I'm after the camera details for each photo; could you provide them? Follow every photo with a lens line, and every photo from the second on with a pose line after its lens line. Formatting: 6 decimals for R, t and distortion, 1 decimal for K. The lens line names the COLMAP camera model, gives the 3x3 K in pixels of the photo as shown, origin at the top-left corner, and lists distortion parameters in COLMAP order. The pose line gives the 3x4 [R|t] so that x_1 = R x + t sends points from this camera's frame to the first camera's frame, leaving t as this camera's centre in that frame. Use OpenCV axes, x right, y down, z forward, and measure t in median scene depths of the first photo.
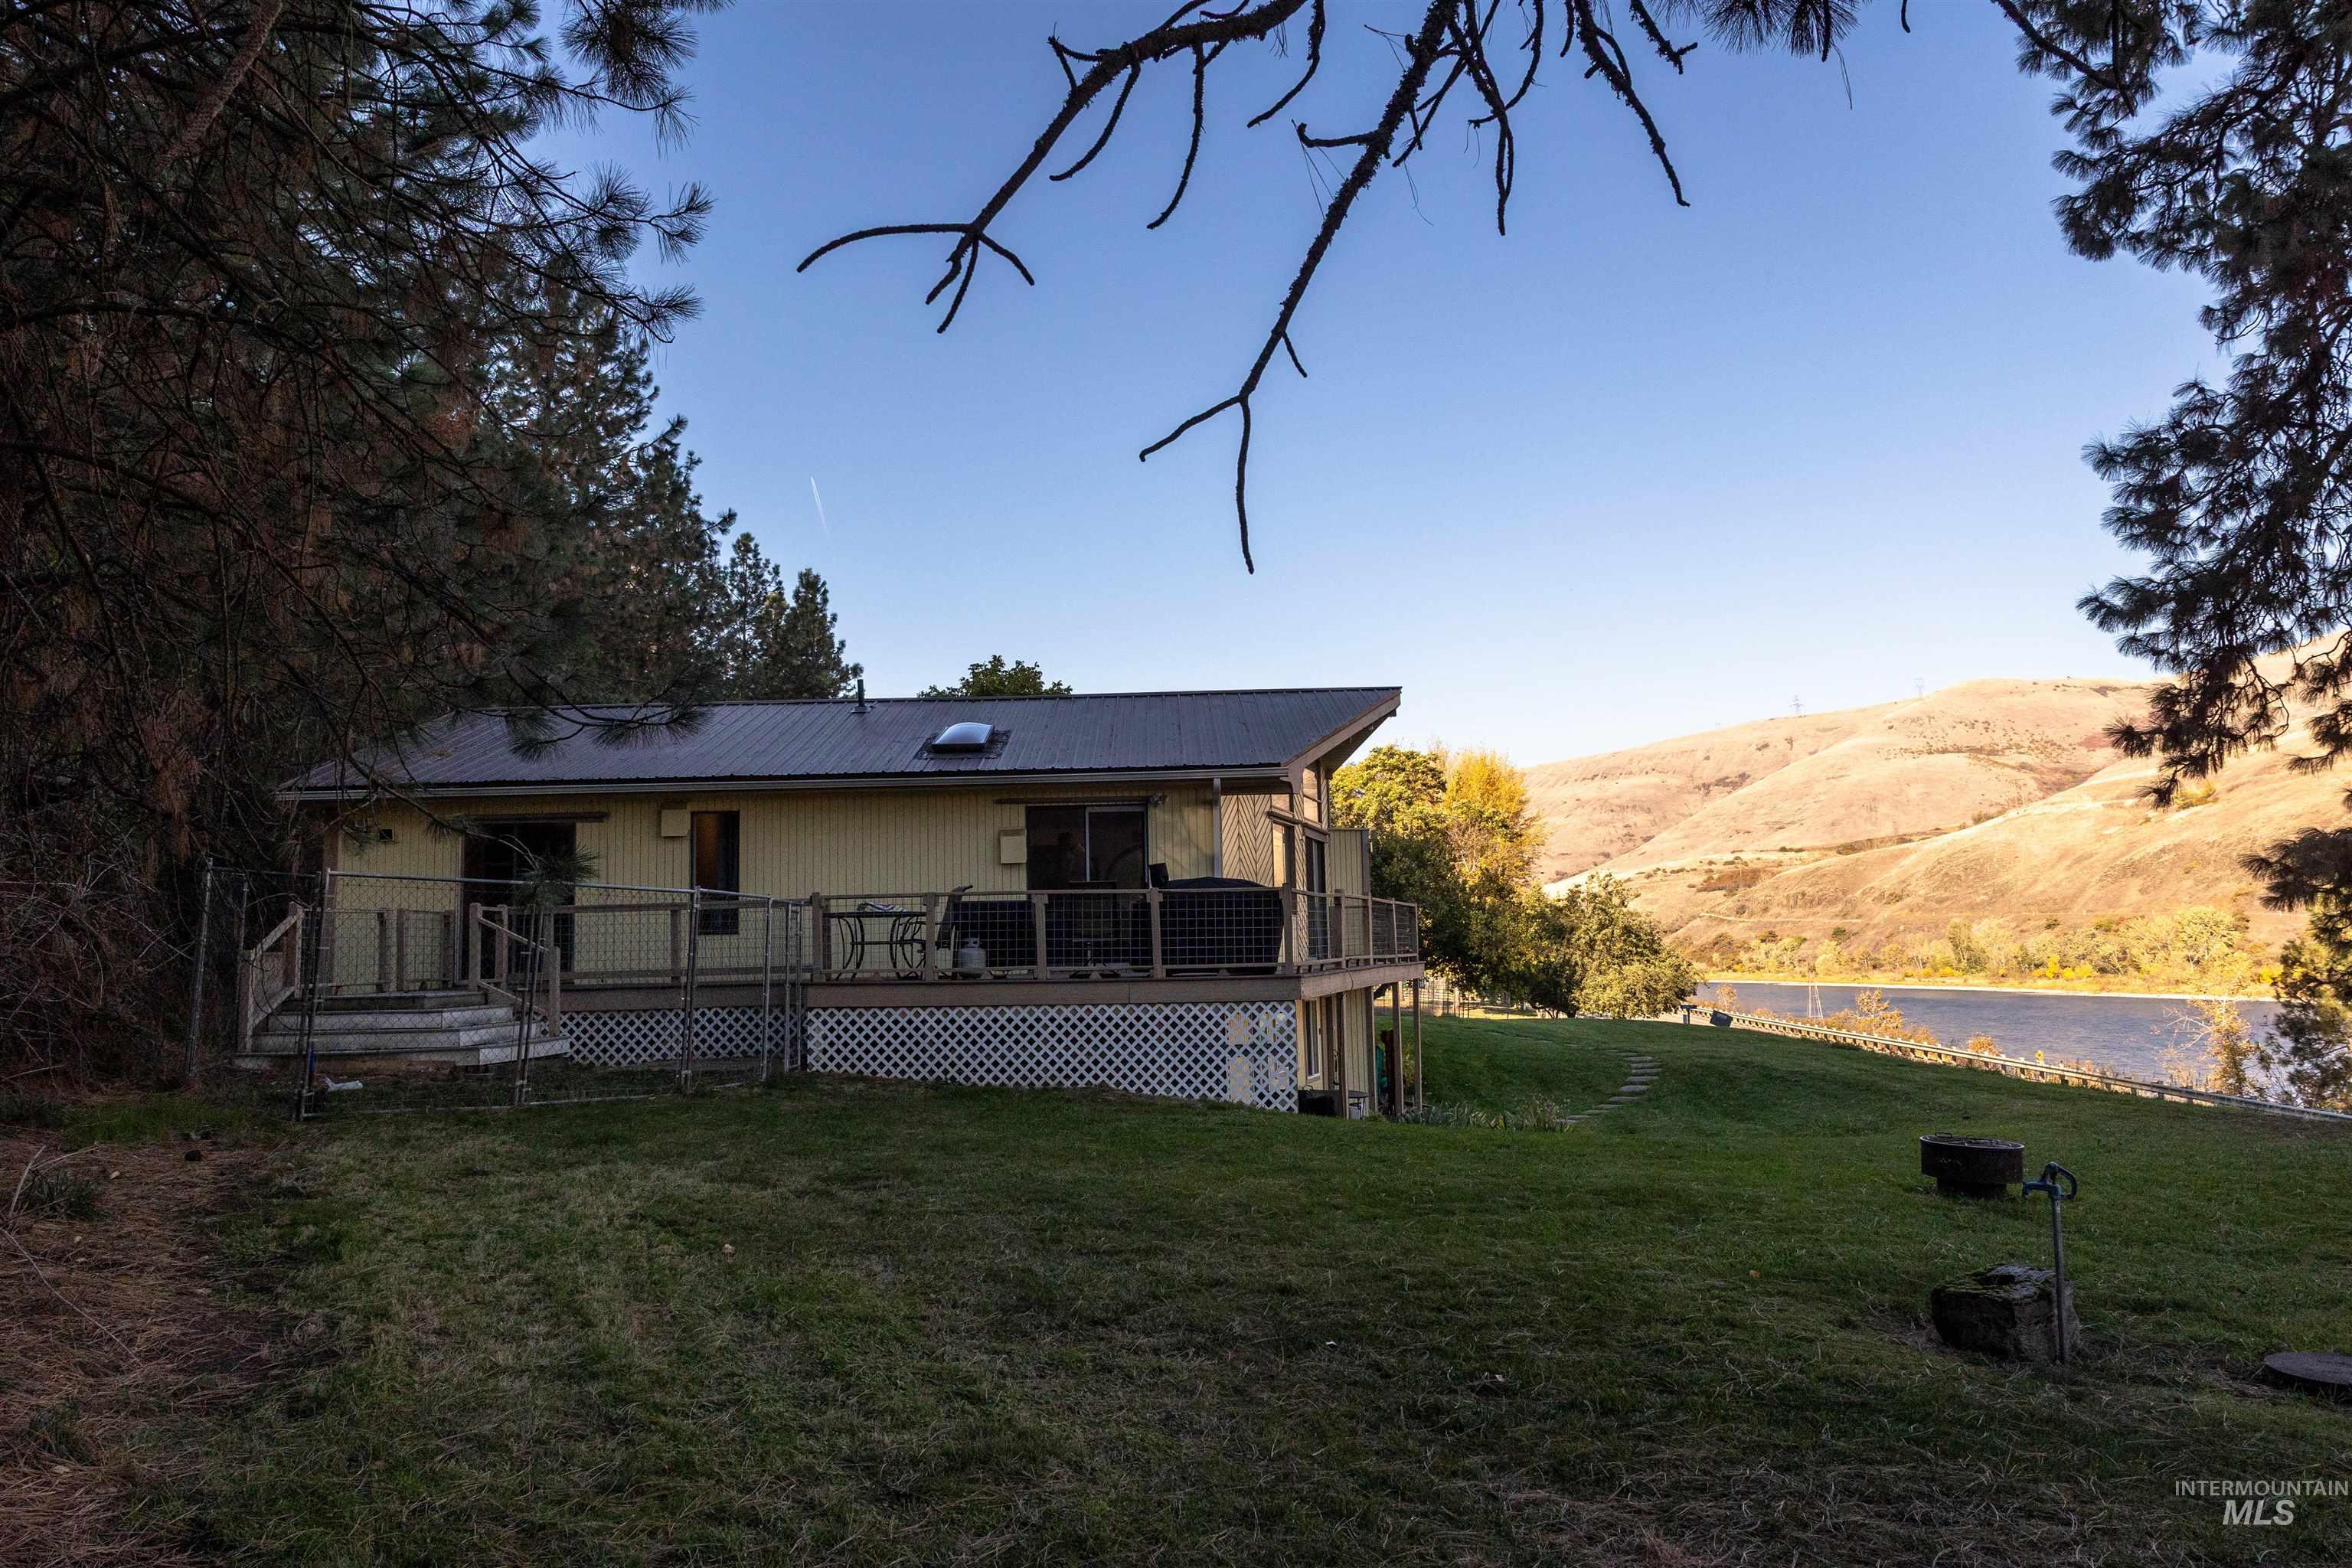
lens RADIAL K [[1635.4, 0, 1176.0], [0, 1635.4, 784.0], [0, 0, 1]] dist [0.003848, 0.001240]
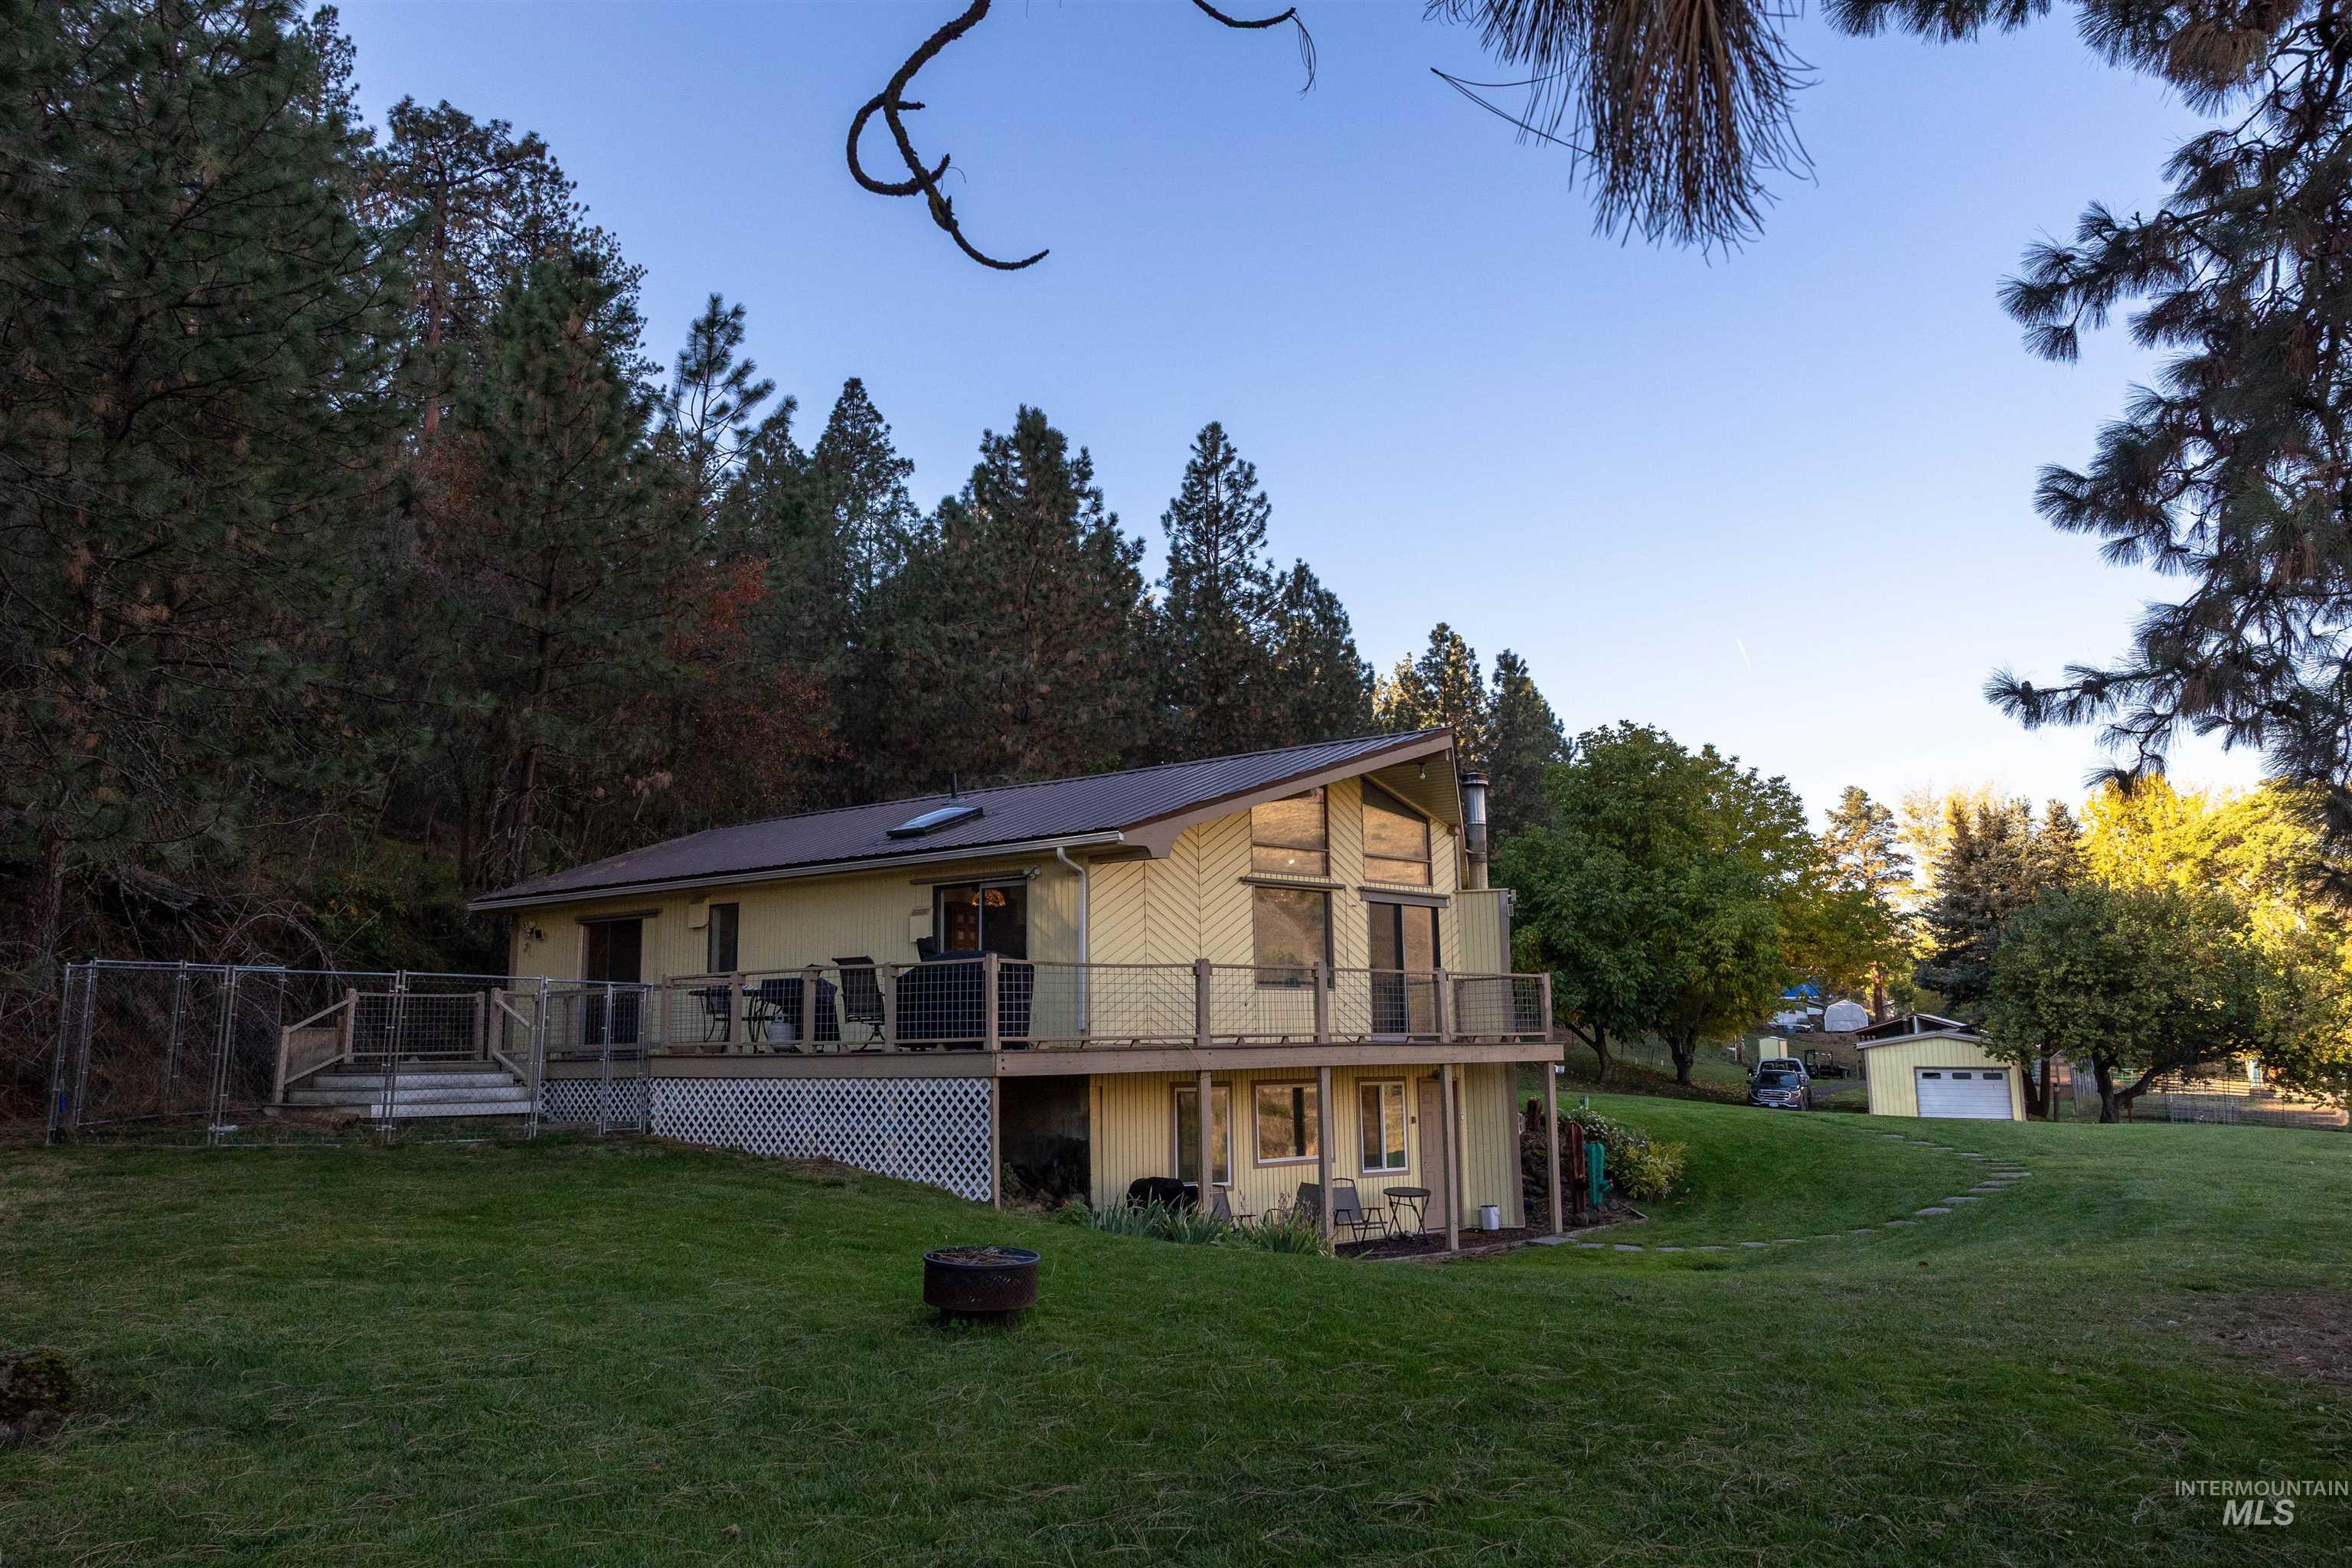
lens RADIAL K [[1635.4, 0, 1176.0], [0, 1635.4, 784.0], [0, 0, 1]] dist [0.003848, 0.001240]
pose [[0.836031, -0.082656, -0.542420, 0.609700], [0.054953, 0.996231, -0.067110, 0.027713], [0.545923, 0.026298, 0.837423, 0.221654]]
